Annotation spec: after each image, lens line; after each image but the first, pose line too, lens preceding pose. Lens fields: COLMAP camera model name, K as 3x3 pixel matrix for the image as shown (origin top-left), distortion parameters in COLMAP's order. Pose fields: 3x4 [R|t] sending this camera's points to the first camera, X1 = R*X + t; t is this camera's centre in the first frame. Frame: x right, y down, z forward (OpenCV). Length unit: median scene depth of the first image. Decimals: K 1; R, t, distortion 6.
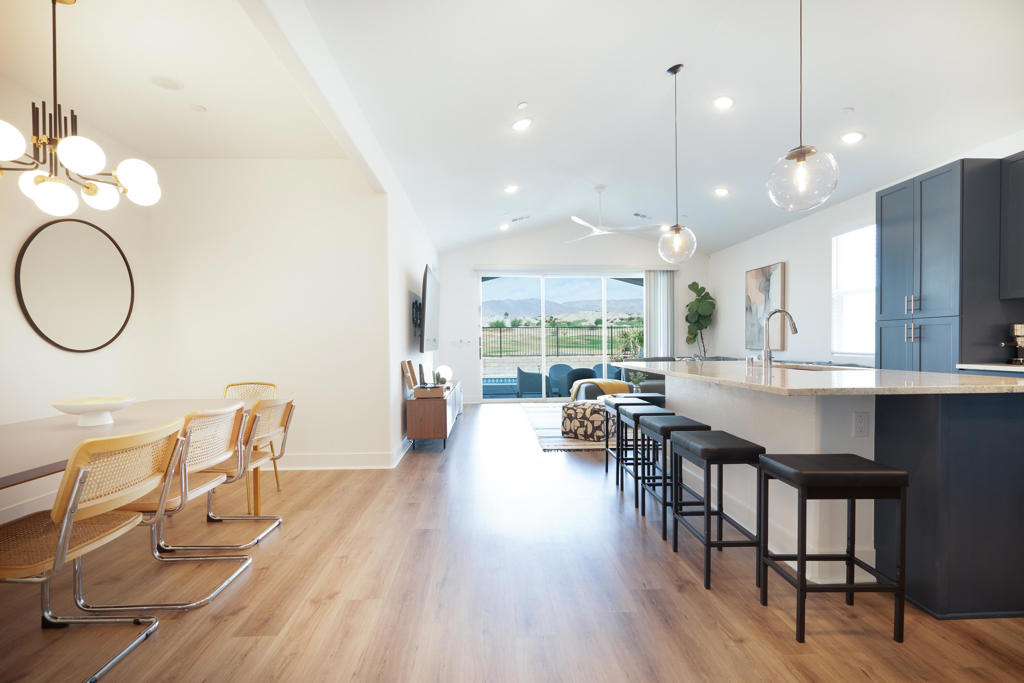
lens RADIAL K [[462.5, 0, 503.2], [0, 462.5, 349.6], [0, 0, 1]] dist [-0.000705, 0.000031]
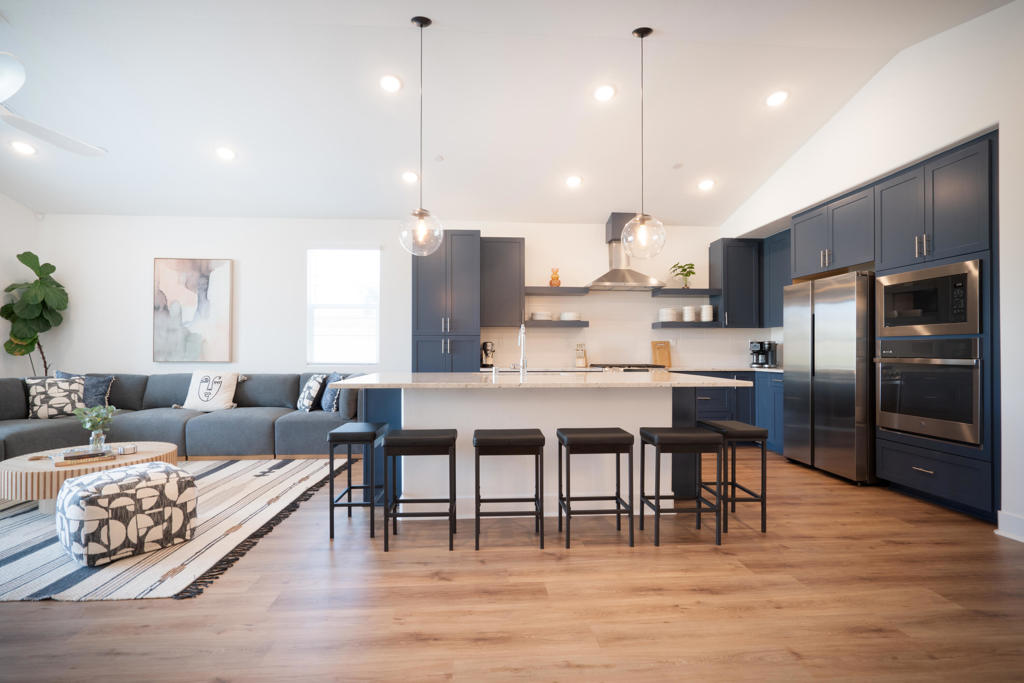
lens RADIAL K [[462.5, 0, 503.2], [0, 462.5, 349.6], [0, 0, 1]] dist [-0.000705, 0.000031]
pose [[-0.019802, 0.013755, 0.999709, -0.236162], [0.012841, 0.999826, -0.013502, -0.003702], [-0.999721, 0.012570, -0.019976, 0.468037]]
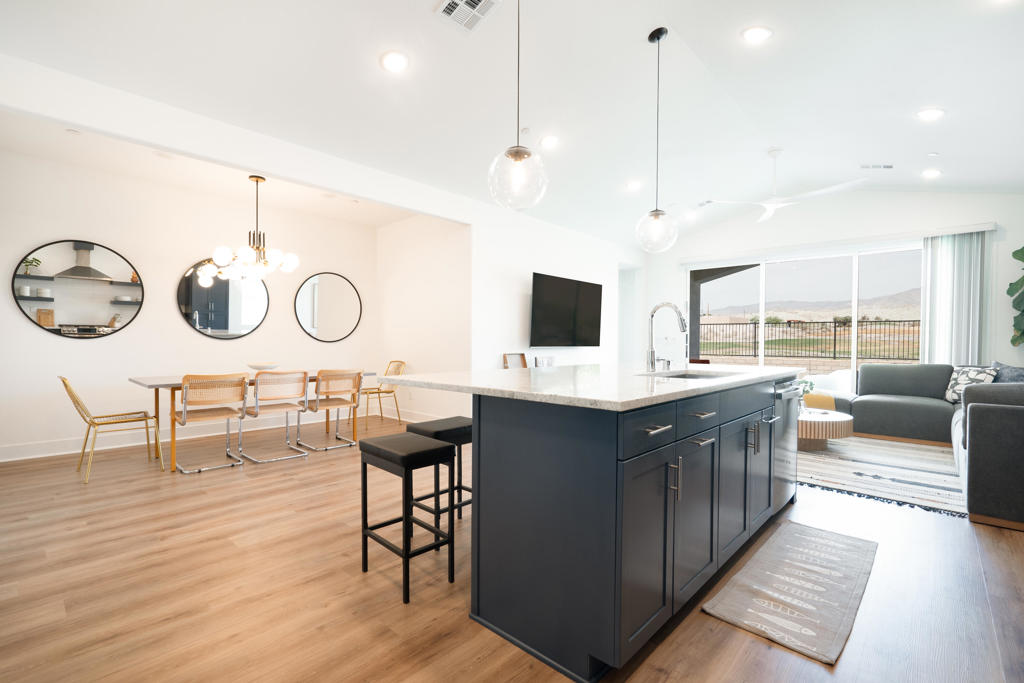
lens RADIAL K [[460.8, 0, 503.3], [0, 460.8, 344.5], [0, 0, 1]] dist [-0.002095, -0.000190]
pose [[0.704302, 0.020222, -0.709612, 0.426029], [-0.022277, 0.999731, 0.006379, -0.003487], [0.709551, 0.011315, 0.704563, 0.086480]]
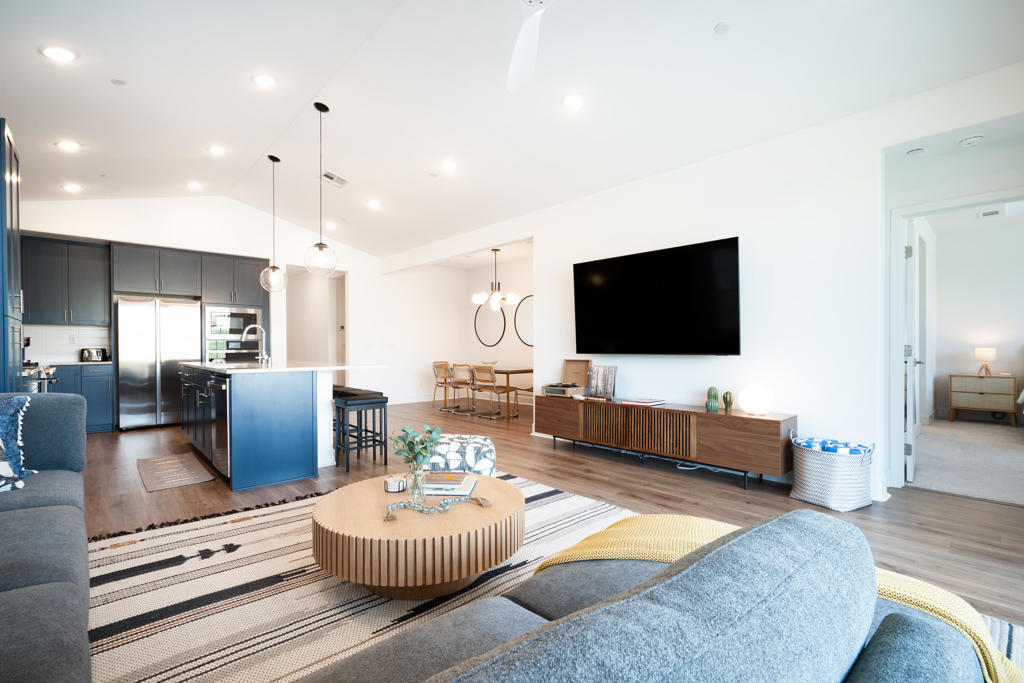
lens RADIAL K [[462.5, 0, 503.2], [0, 462.5, 349.6], [0, 0, 1]] dist [-0.000705, 0.000031]
pose [[-0.768946, 0.015709, -0.639120, 0.403381], [0.001659, 0.999744, 0.022578, -0.016425], [0.639311, 0.016301, -0.768775, 1.157962]]
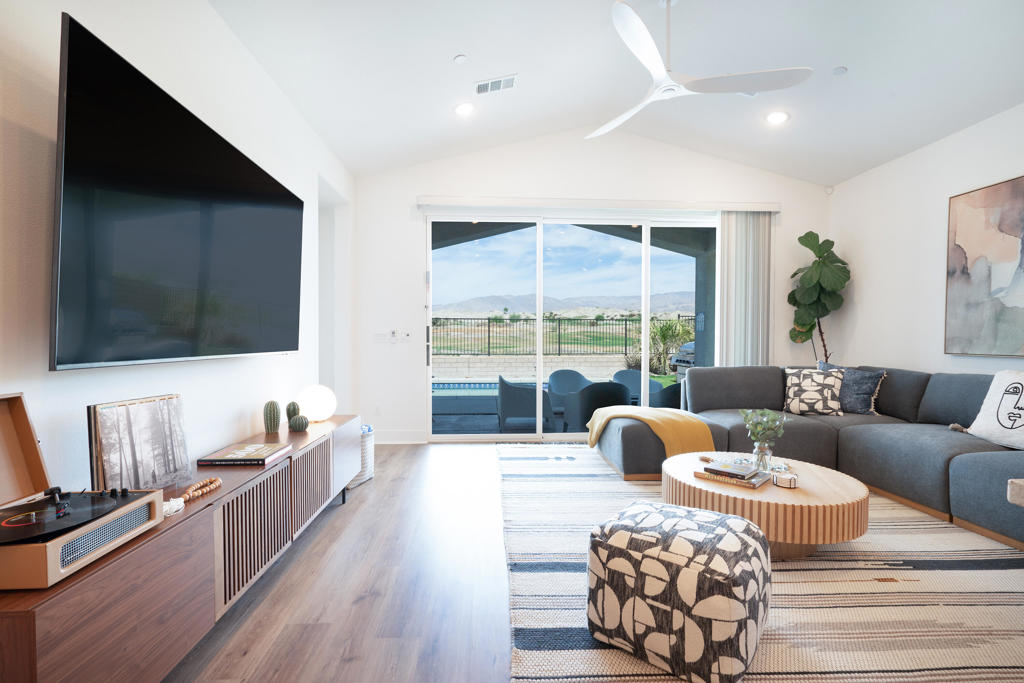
lens RADIAL K [[462.5, 0, 503.2], [0, 462.5, 349.6], [0, 0, 1]] dist [-0.000705, 0.000031]
pose [[0.999945, 0.010451, 0.001298, 0.050375], [-0.010463, 0.999900, 0.009563, -0.005817], [-0.001198, -0.009576, 0.999953, 0.520084]]
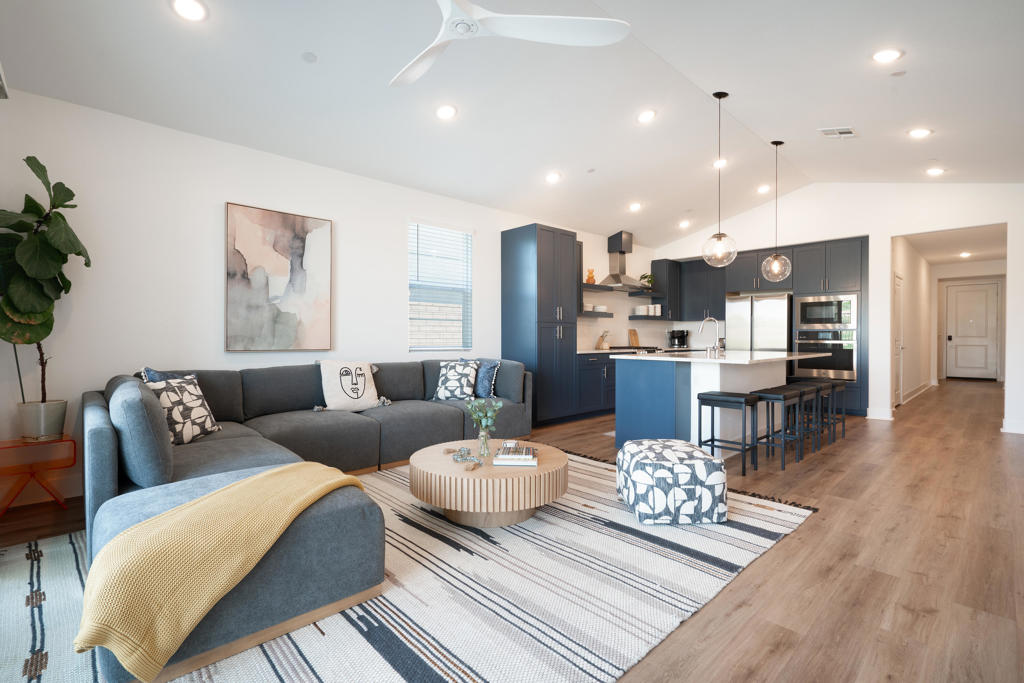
lens RADIAL K [[470.3, 0, 505.4], [0, 470.3, 338.5], [0, 0, 1]] dist [0.000867, 0.000175]
pose [[-0.650481, 0.007820, 0.759482, -0.079454], [0.015537, 0.999875, 0.003012, -0.012996], [-0.759363, 0.013759, -0.650521, 1.141013]]
